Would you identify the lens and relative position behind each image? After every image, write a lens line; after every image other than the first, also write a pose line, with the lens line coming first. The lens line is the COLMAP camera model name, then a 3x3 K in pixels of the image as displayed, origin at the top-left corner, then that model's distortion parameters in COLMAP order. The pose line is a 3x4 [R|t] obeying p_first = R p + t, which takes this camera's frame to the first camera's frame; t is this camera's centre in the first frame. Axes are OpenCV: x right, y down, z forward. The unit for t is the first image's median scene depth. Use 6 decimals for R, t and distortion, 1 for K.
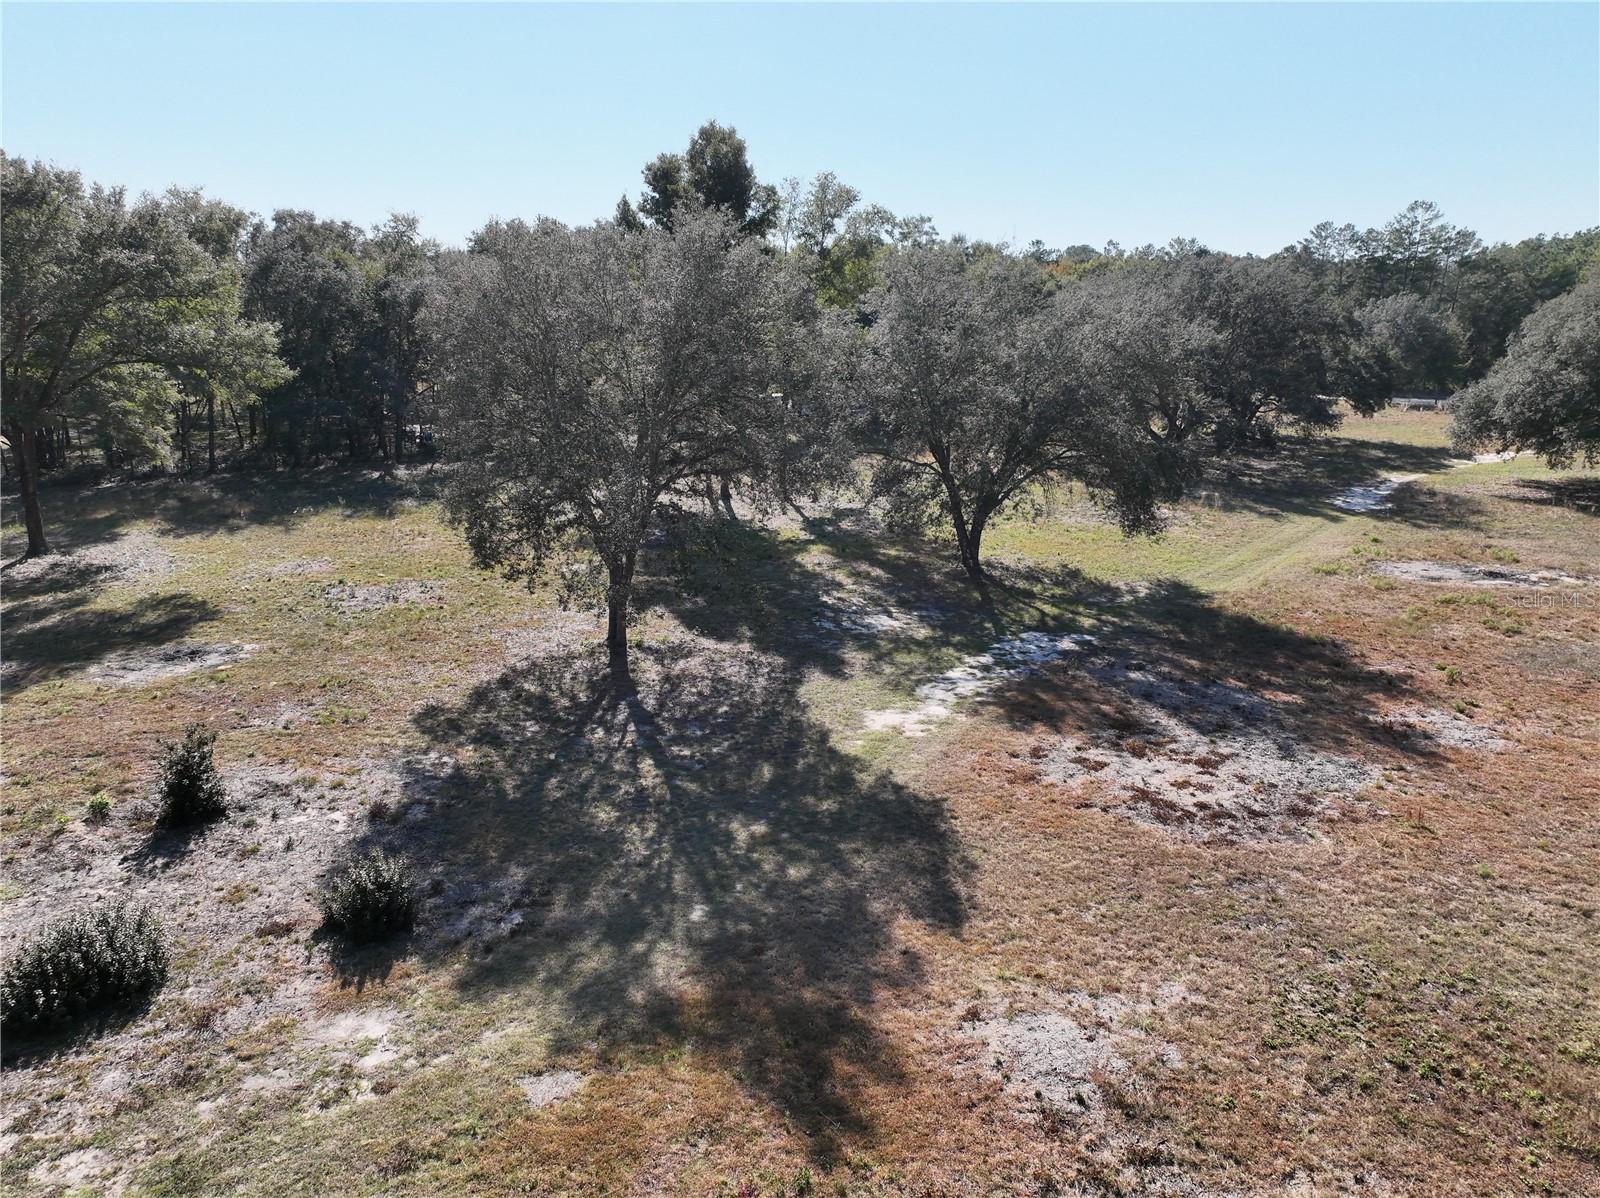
lens RADIAL K [[1133.8, 0, 800.5], [0, 1133.8, 597.6], [0, 0, 1]] dist [-0.001527, 0.019013]
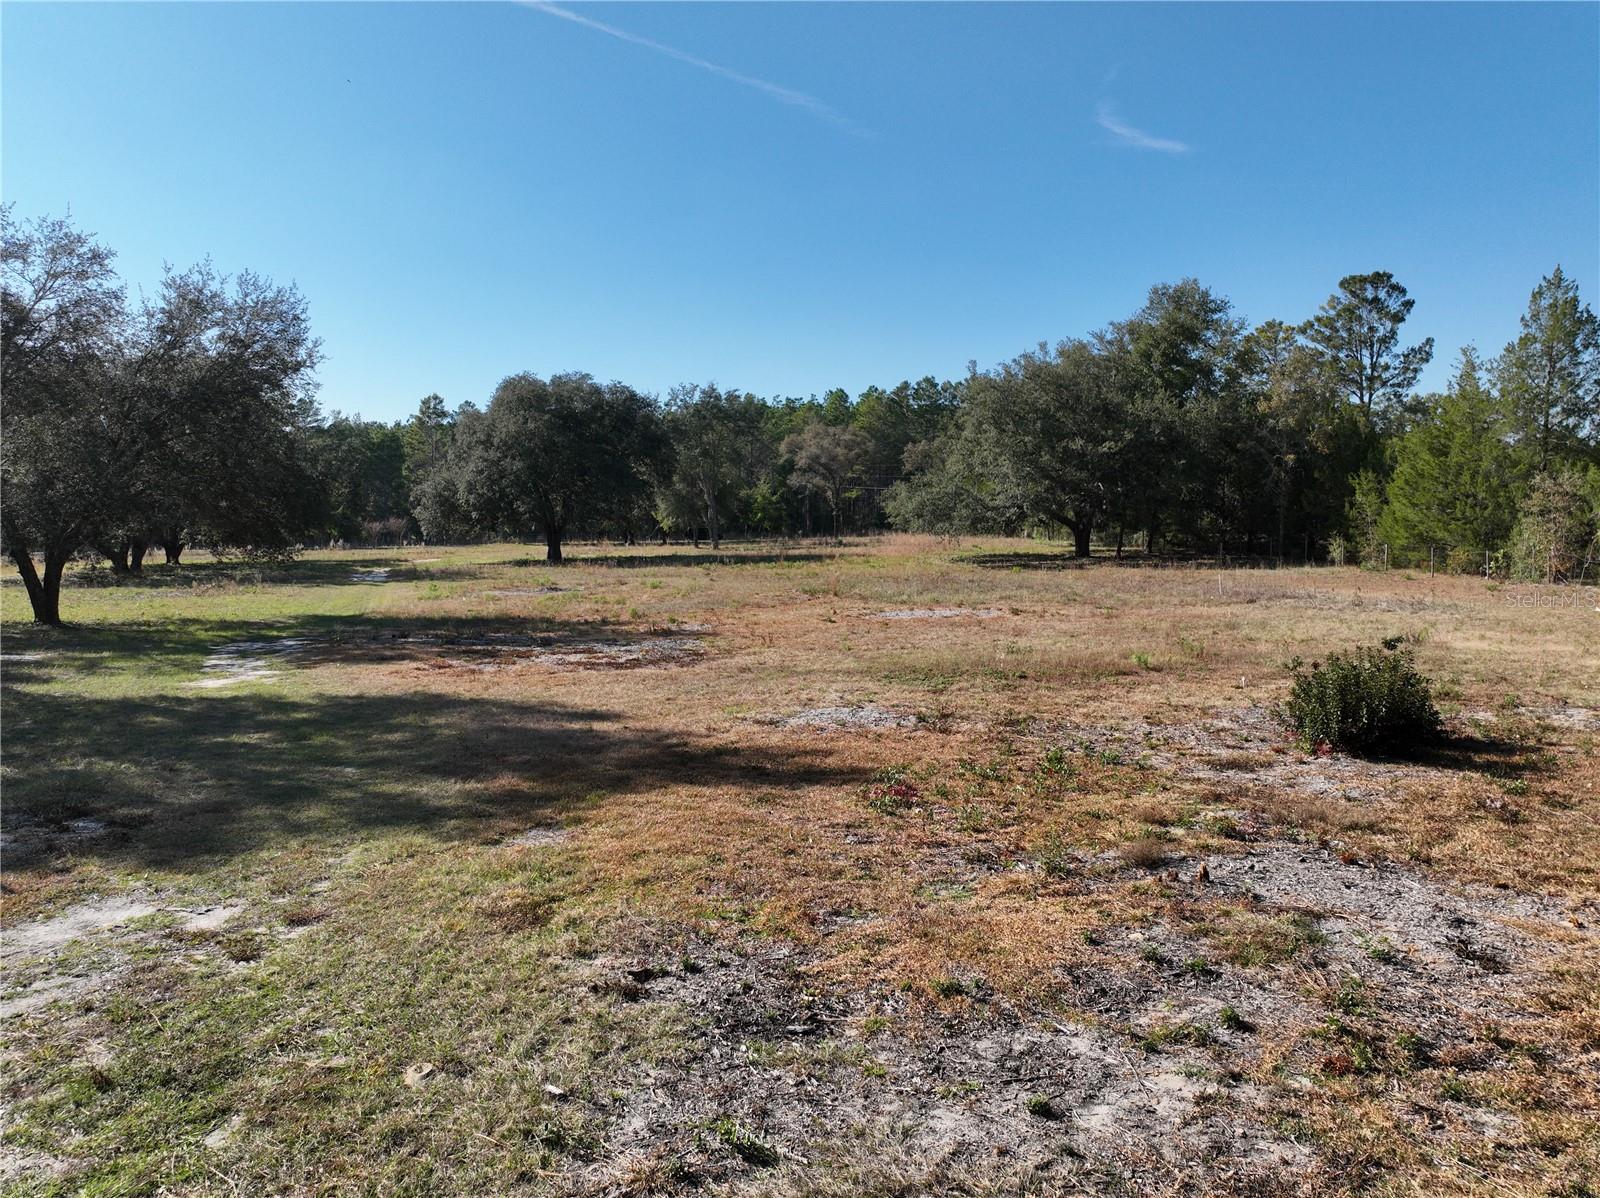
lens RADIAL K [[1133.8, 0, 801.0], [0, 1133.8, 593.1], [0, 0, 1]] dist [-0.001527, 0.019013]
pose [[0.549164, -0.061840, 0.833423, -0.163930], [0.217946, 0.973347, -0.071387, 0.089840], [-0.806795, 0.220844, 0.548005, 0.115905]]
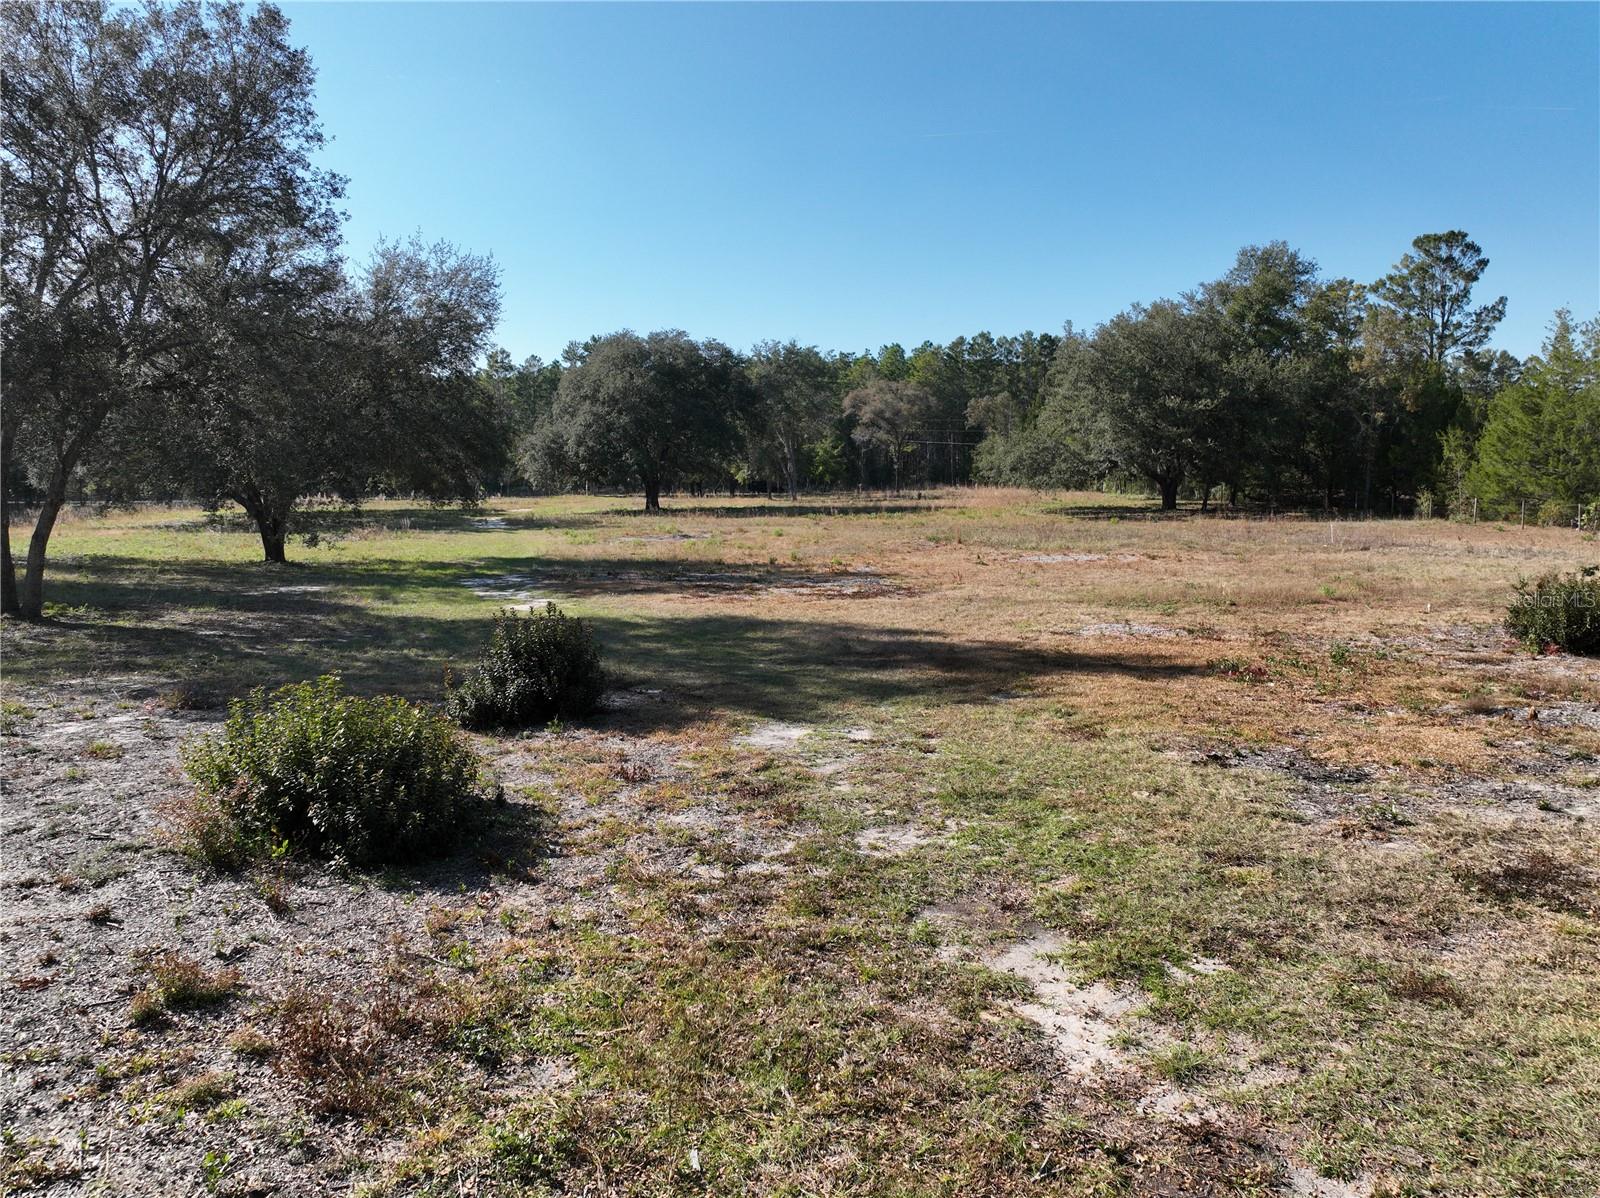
lens RADIAL K [[1133.8, 0, 801.6], [0, 1133.8, 596.8], [0, 0, 1]] dist [-0.001527, 0.019013]
pose [[0.566412, -0.094010, 0.818743, -0.255783], [0.210481, 0.977026, -0.033429, 0.083569], [-0.796790, 0.191264, 0.573187, 0.143182]]
